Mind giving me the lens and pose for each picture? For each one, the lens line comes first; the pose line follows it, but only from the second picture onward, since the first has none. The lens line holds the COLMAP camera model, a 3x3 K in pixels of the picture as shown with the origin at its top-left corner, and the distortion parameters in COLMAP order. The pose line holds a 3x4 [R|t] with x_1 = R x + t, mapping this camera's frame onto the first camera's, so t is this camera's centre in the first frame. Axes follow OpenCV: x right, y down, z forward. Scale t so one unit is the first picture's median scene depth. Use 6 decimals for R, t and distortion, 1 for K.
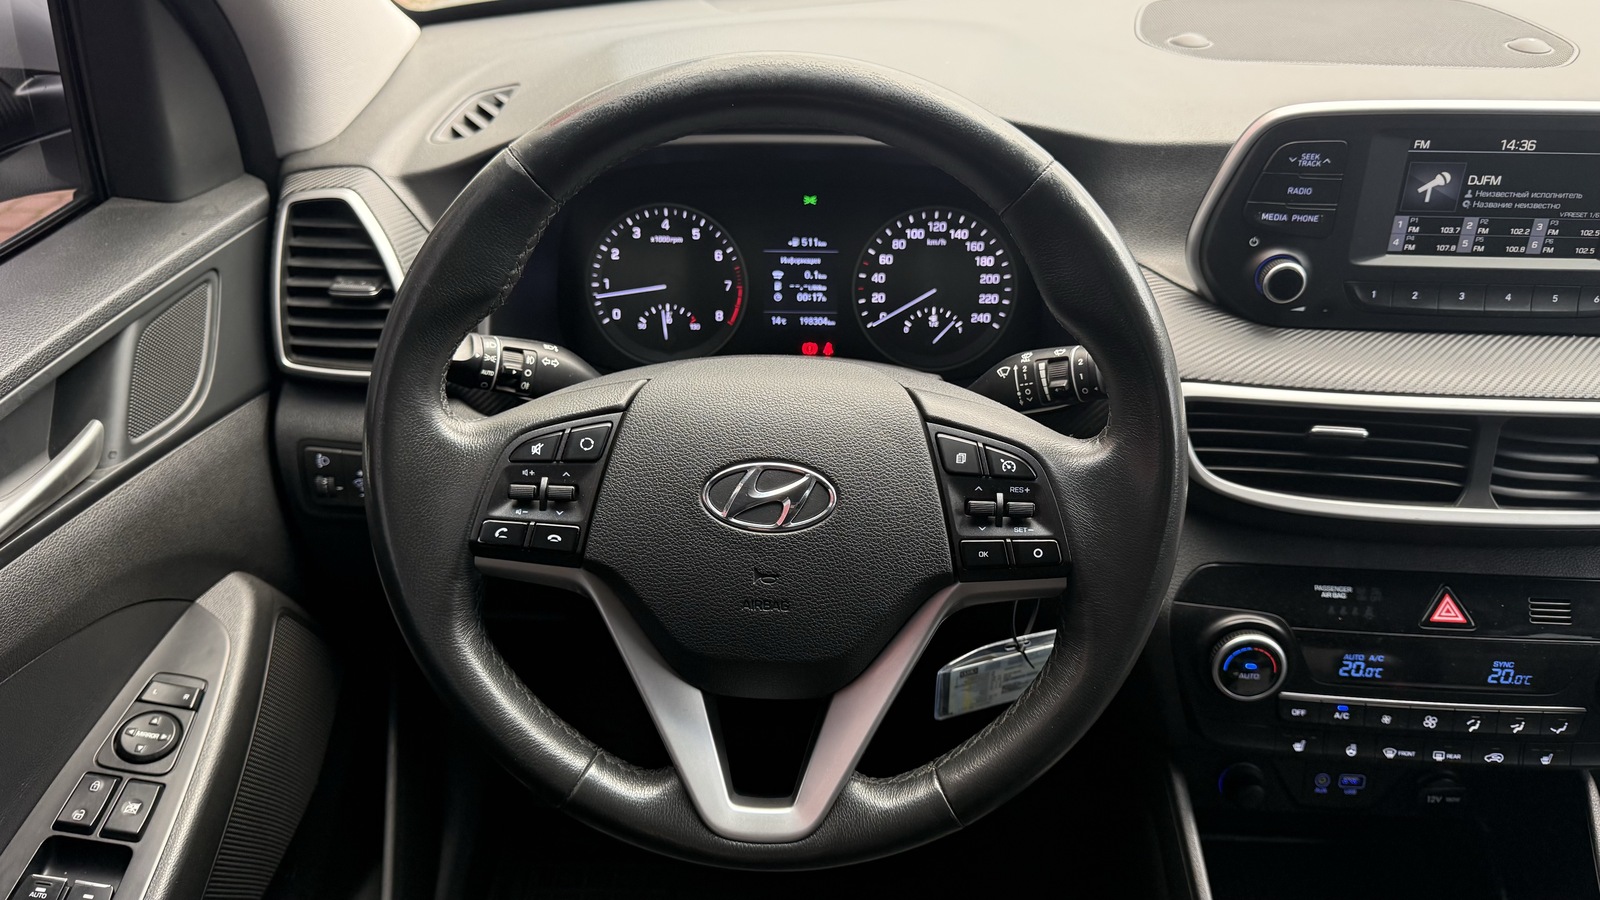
lens RADIAL K [[1141.7, 0, 815.0], [0, 1141.7, 452.8], [0, 0, 1]] dist [0.007965, -0.010593]
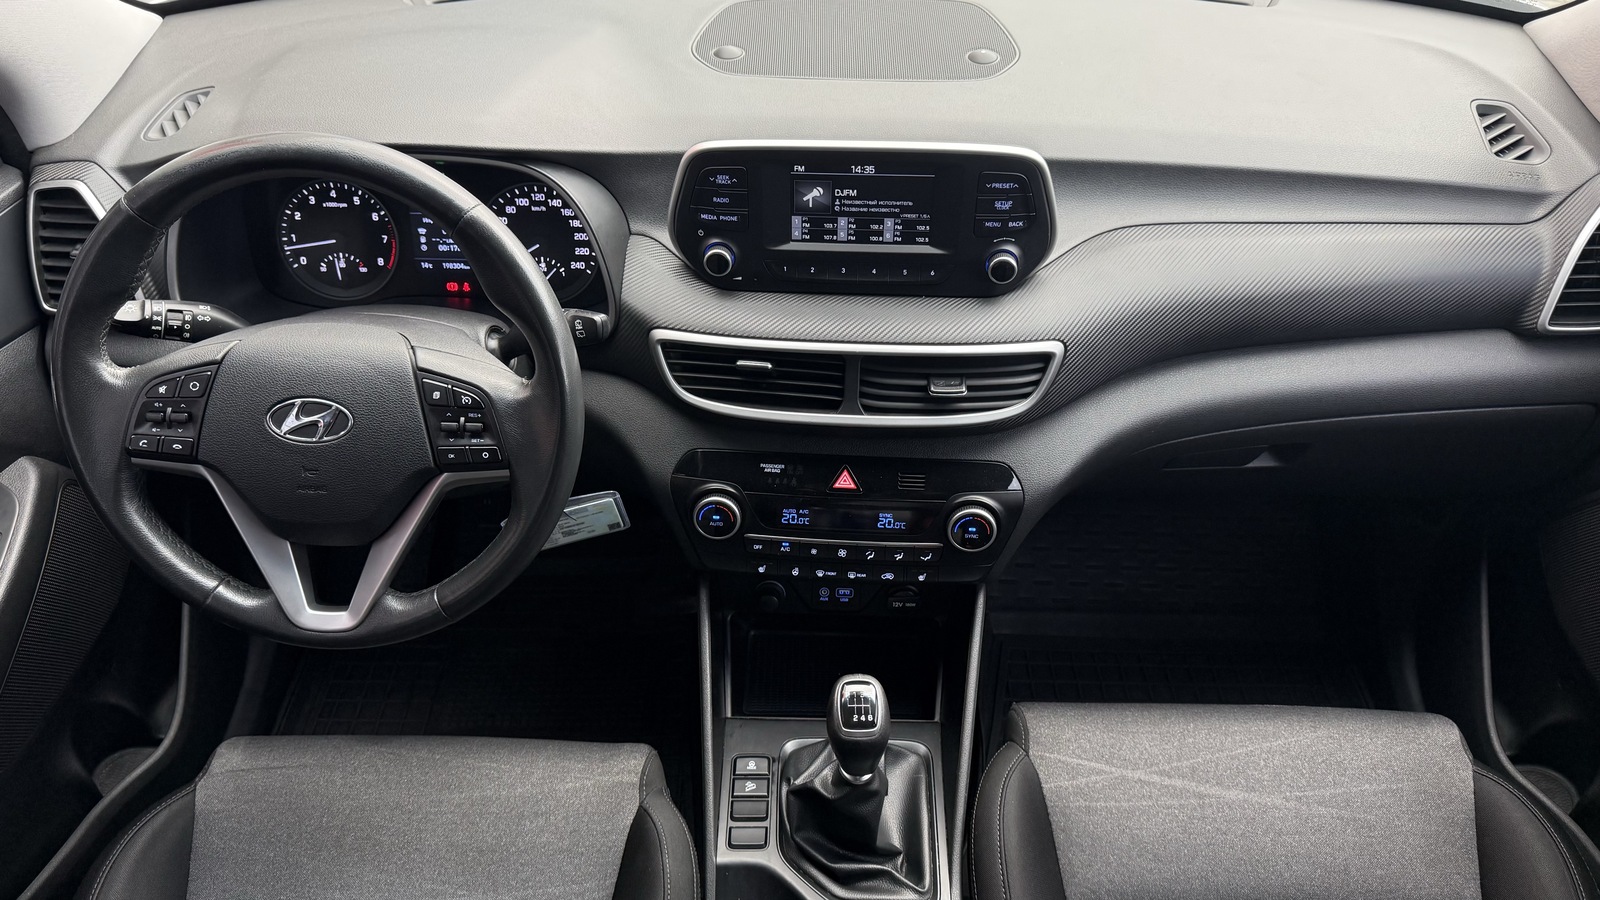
lens RADIAL K [[1099.4, 0, 800.0], [0, 1099.4, 450.0], [0, 0, 1]] dist [0.193082, -0.403301]
pose [[0.999966, -0.002434, 0.007881, 0.503487], [0.001234, 0.988860, 0.148846, -0.121746], [-0.008155, -0.148831, 0.988829, -0.439231]]
